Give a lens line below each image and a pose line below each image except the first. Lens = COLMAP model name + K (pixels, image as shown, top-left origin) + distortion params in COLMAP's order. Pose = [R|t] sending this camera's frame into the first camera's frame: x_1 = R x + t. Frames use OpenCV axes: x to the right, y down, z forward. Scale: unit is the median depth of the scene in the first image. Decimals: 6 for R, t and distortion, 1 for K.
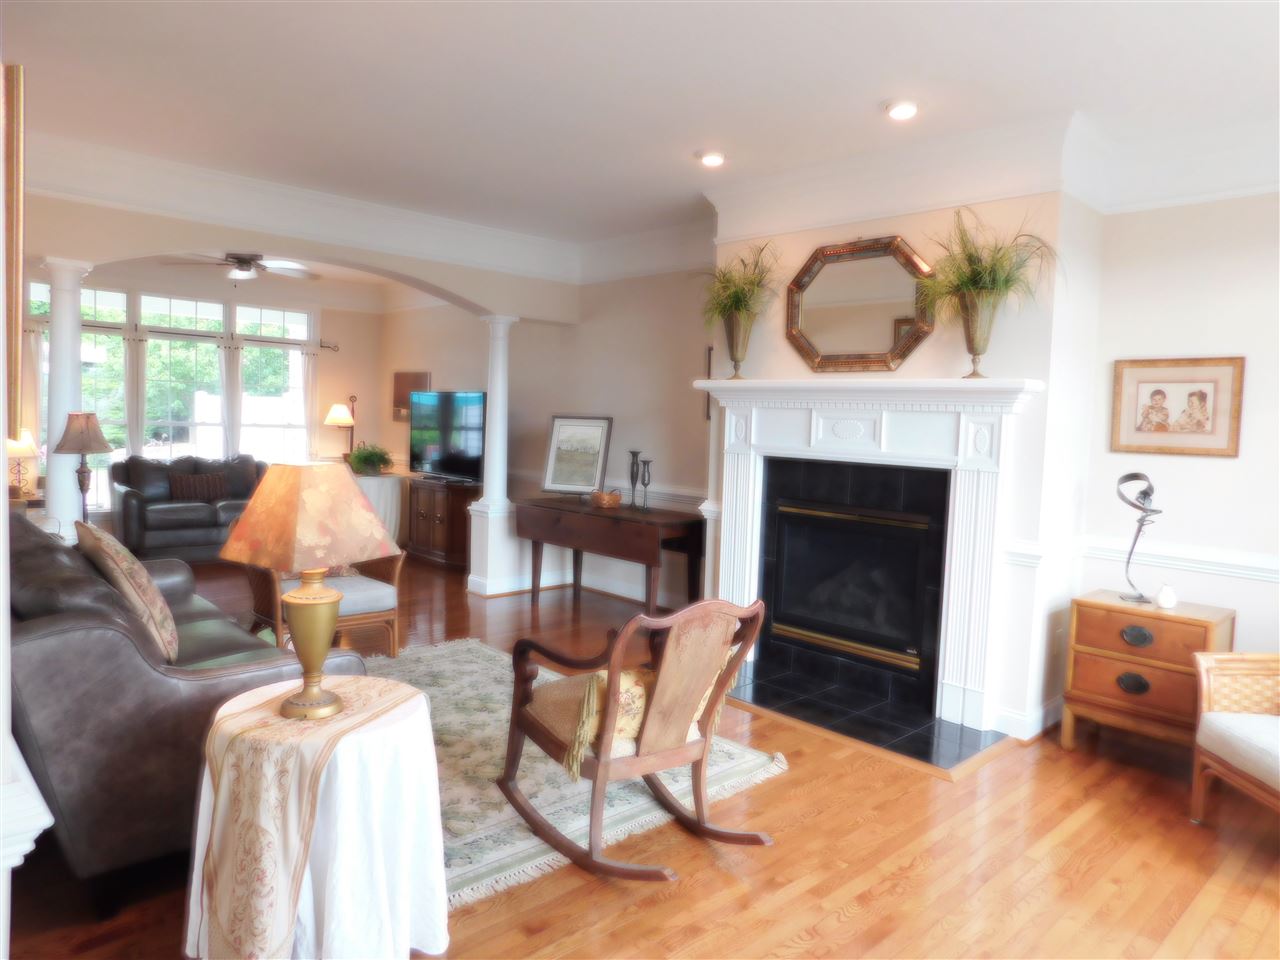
lens RADIAL K [[840.0, 0, 645.8], [0, 840.0, 479.2], [0, 0, 1]] dist [-0.067387, 0.050376]
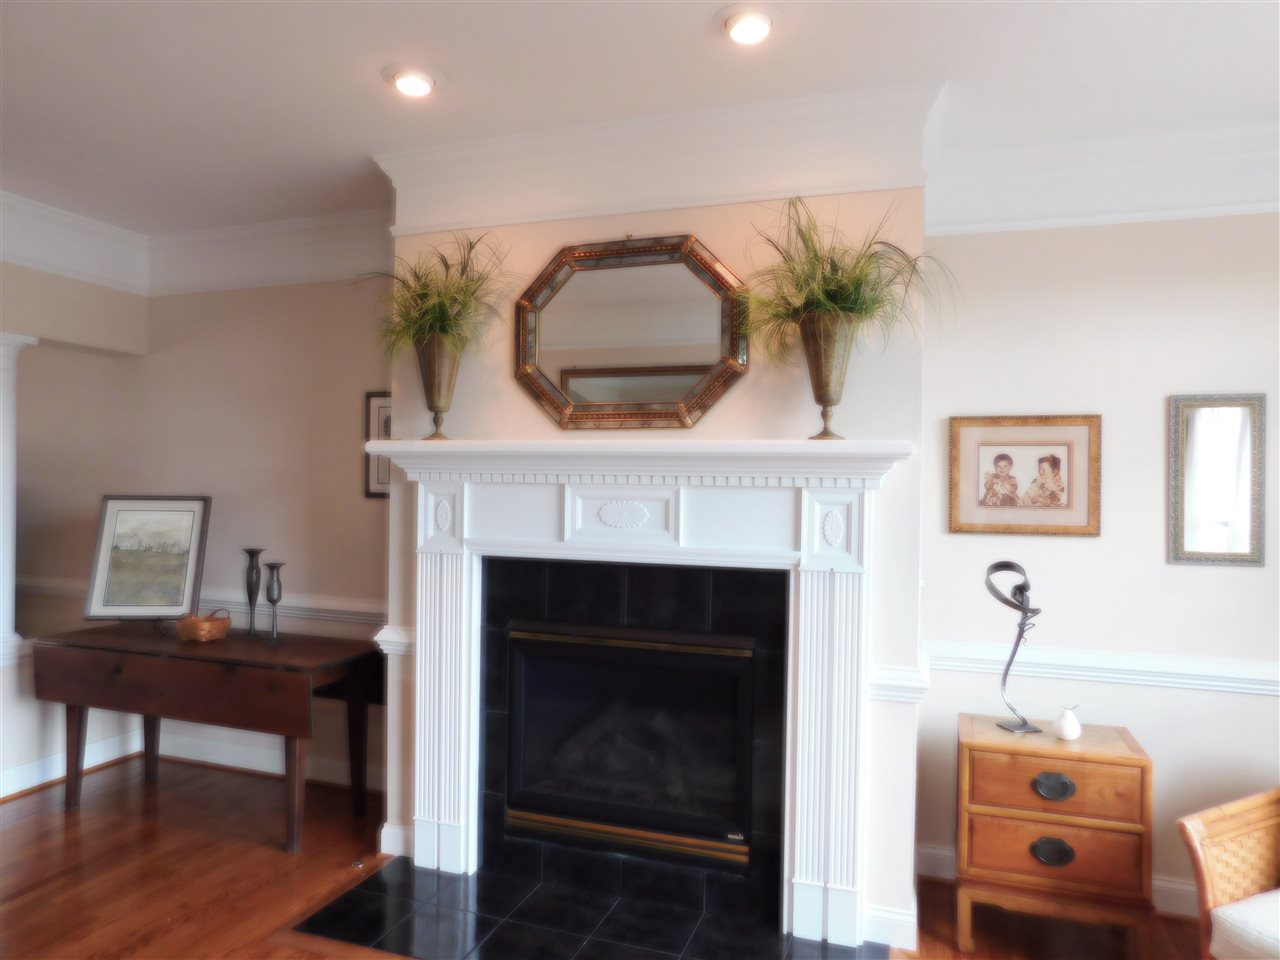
lens RADIAL K [[840.0, 0, 645.8], [0, 840.0, 479.2], [0, 0, 1]] dist [-0.067387, 0.050376]
pose [[0.885722, -0.016390, 0.463927, -0.053684], [0.048445, 0.997183, -0.057261, -0.047542], [-0.461681, 0.073192, 0.884021, 0.388229]]
